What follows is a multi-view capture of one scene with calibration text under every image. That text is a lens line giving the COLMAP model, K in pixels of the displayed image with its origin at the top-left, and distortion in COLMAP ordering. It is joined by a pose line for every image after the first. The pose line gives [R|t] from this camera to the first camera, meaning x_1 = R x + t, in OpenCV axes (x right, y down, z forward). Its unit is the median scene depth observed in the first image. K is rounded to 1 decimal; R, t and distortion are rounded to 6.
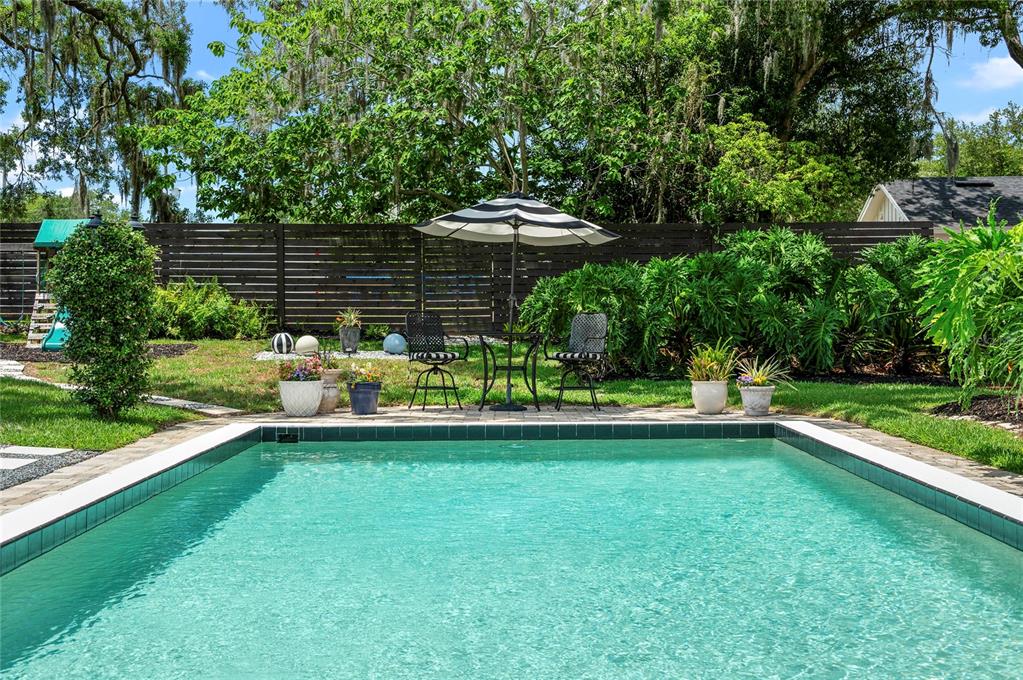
lens RADIAL K [[1270.8, 0, 511.5], [0, 1270.8, 340.0], [0, 0, 1]] dist [-0.022593, 0.005356]
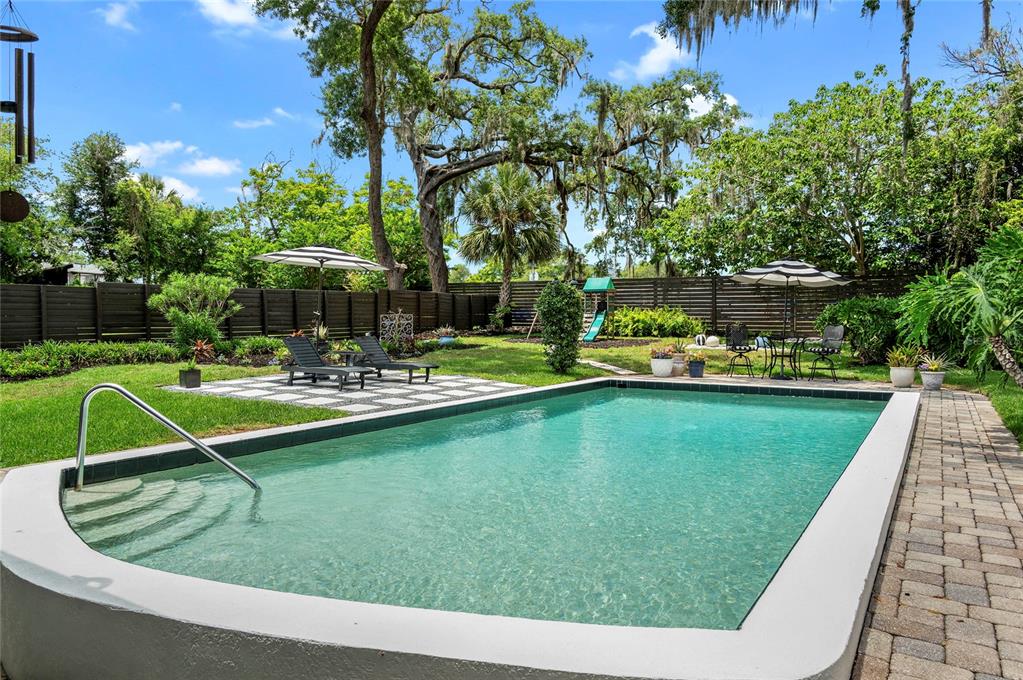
lens RADIAL K [[684.7, 0, 511.5], [0, 684.7, 340.0], [0, 0, 1]] dist [0.003093, 0.000305]
pose [[0.841224, 0.018117, -0.540383, 0.119010], [-0.016202, 0.999834, 0.008298, -0.001147], [0.540444, 0.001775, 0.841378, -0.010155]]
